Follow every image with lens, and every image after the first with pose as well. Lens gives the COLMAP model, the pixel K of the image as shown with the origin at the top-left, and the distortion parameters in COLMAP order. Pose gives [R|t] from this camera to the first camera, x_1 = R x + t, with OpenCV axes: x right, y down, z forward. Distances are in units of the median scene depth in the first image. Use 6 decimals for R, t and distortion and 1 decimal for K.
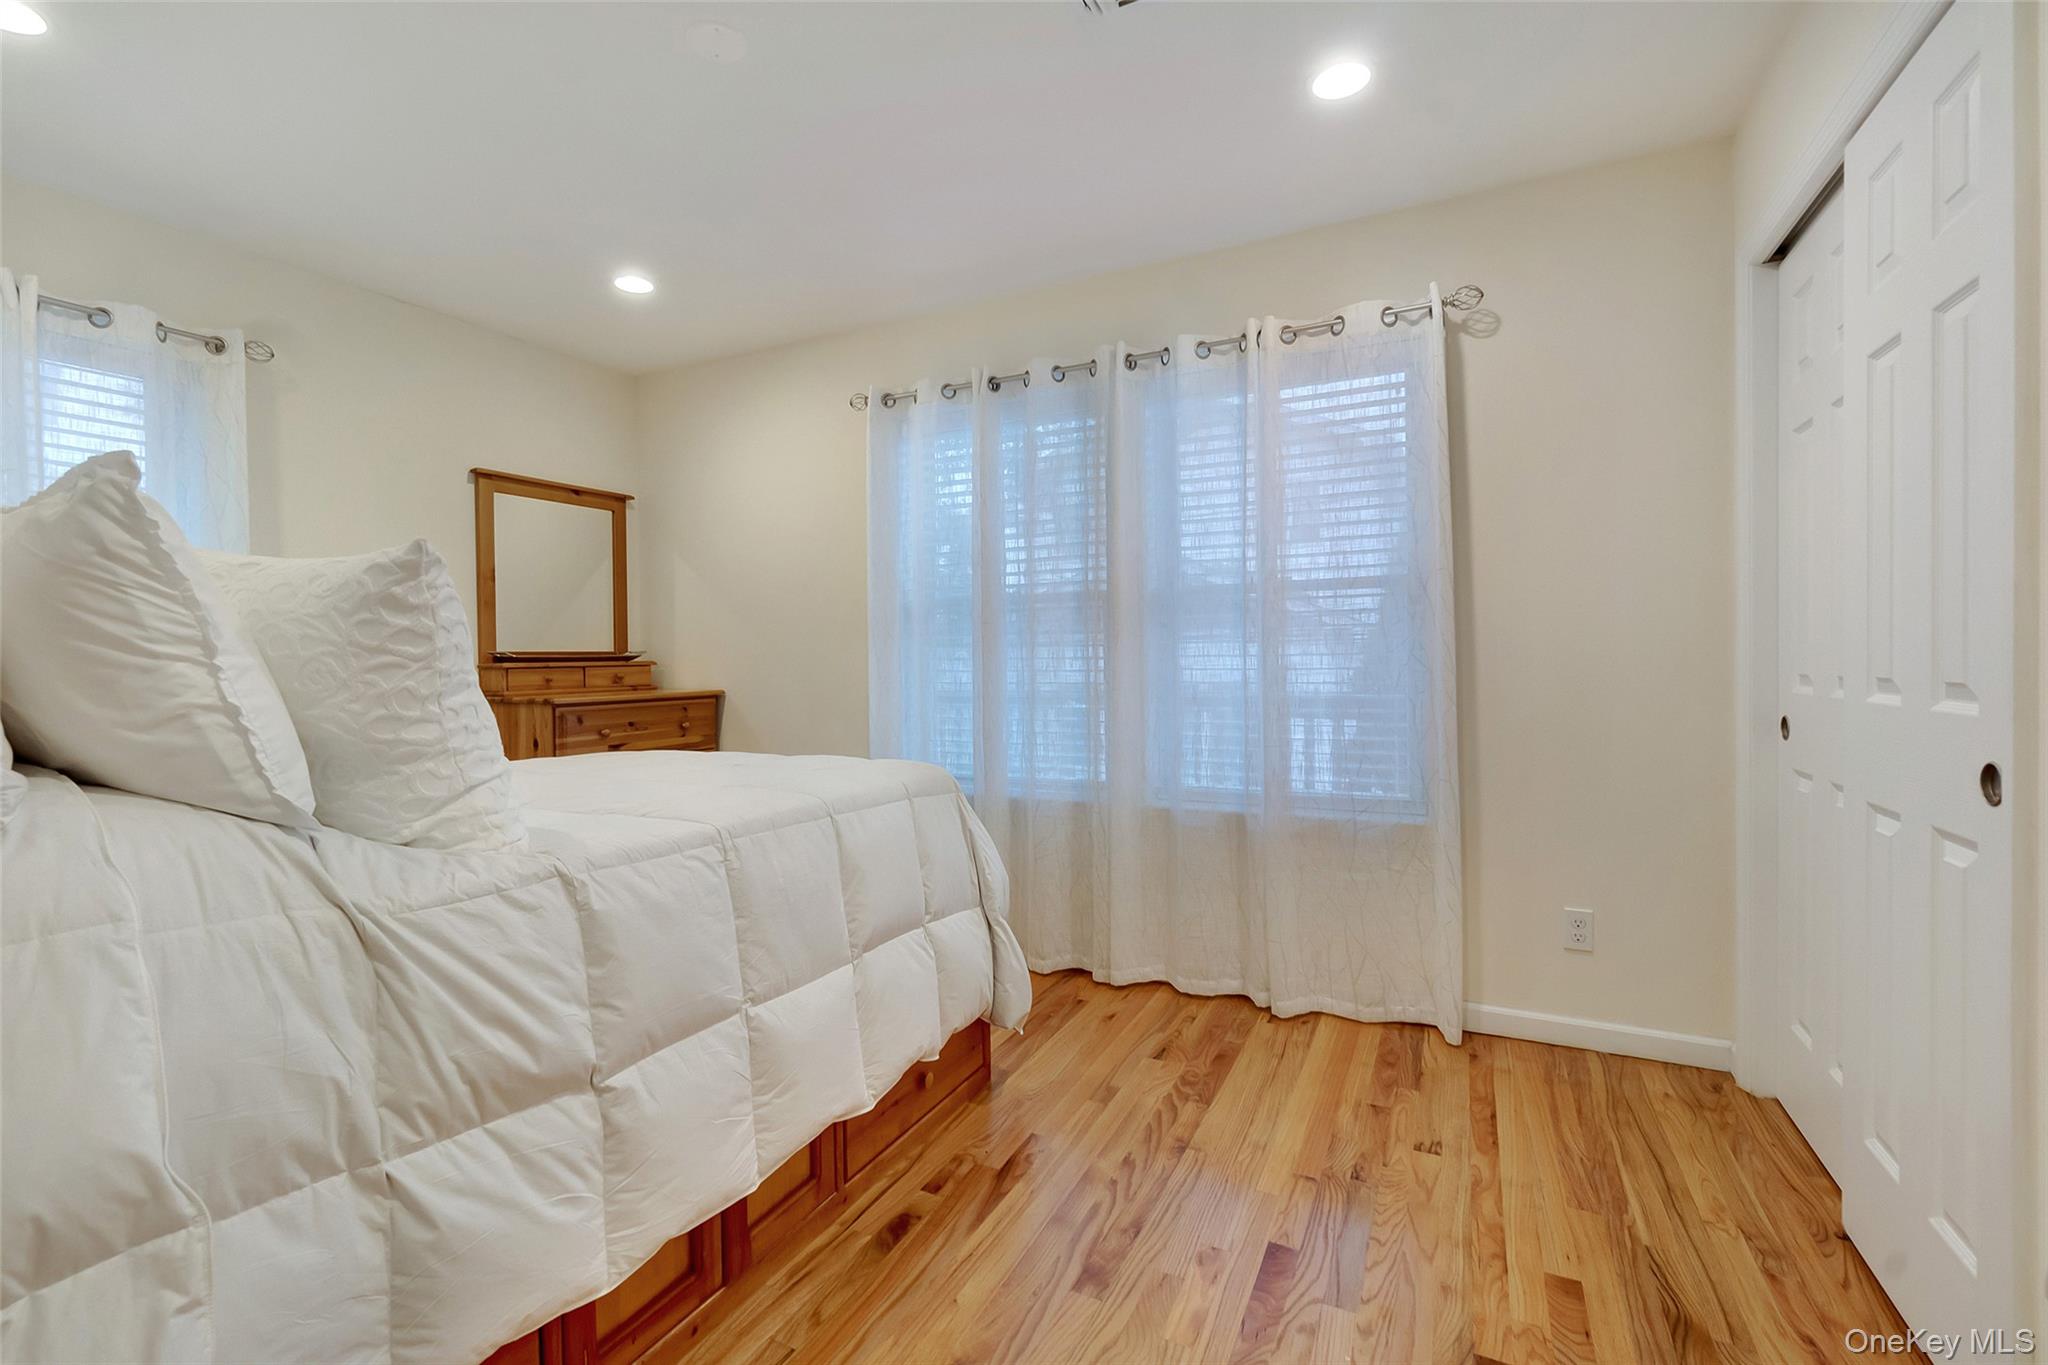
lens RADIAL K [[857.4, 0, 1024.3], [0, 857.4, 669.8], [0, 0, 1]] dist [-0.001799, -0.000185]
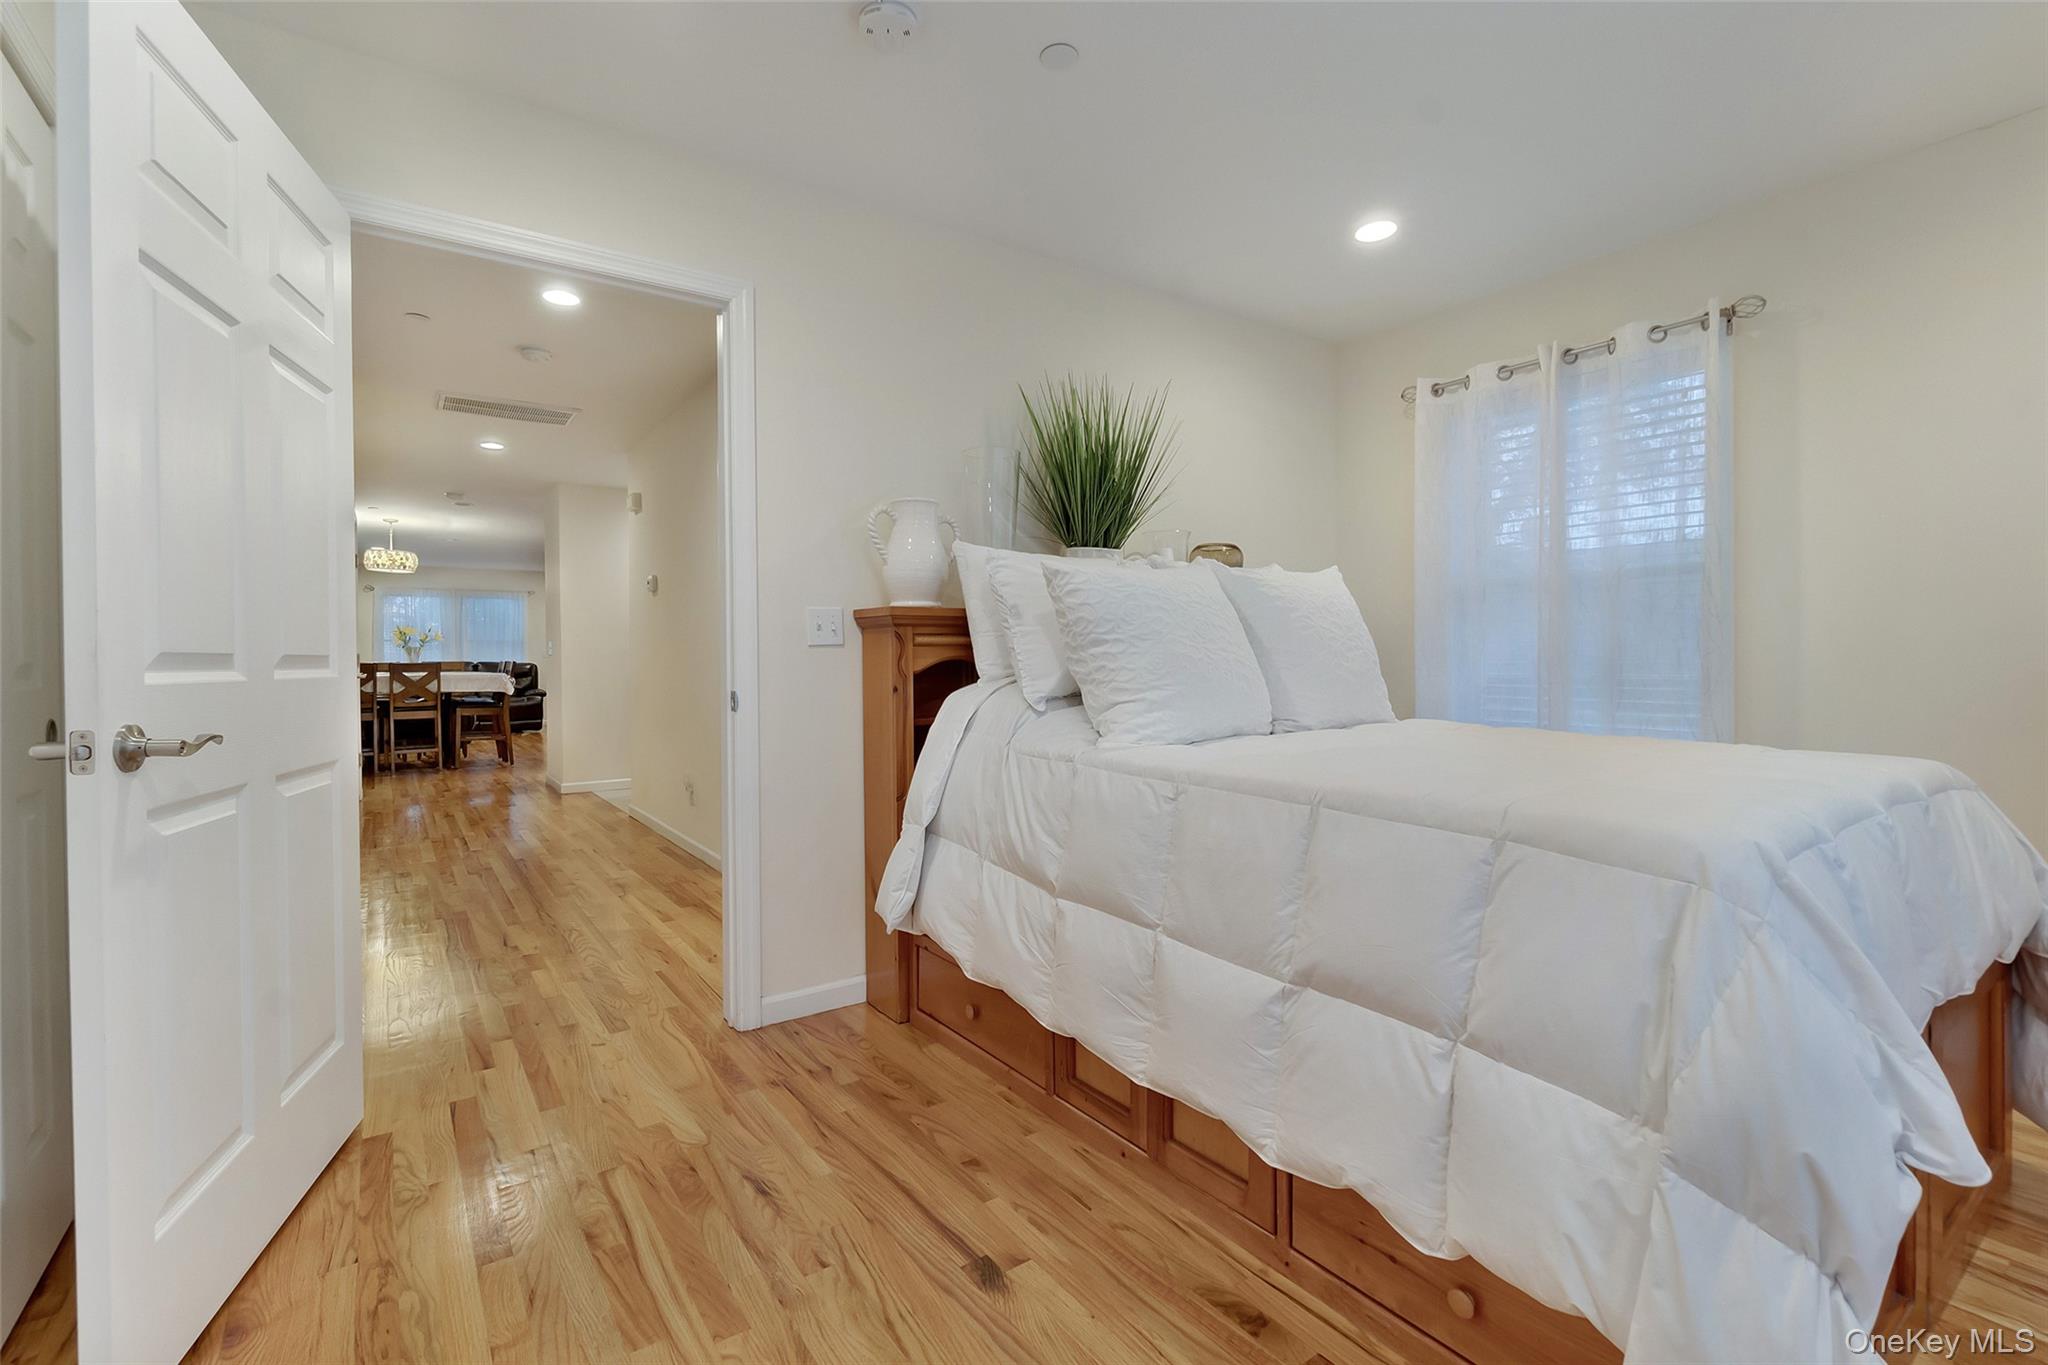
lens RADIAL K [[915.1, 0, 1022.8], [0, 915.1, 668.0], [0, 0, 1]] dist [-0.009012, -0.000417]
pose [[-0.455698, 0.018636, -0.889940, 0.788762], [-0.009373, 0.999625, 0.025732, 0.020882], [0.890085, 0.020067, -0.455352, 1.336691]]
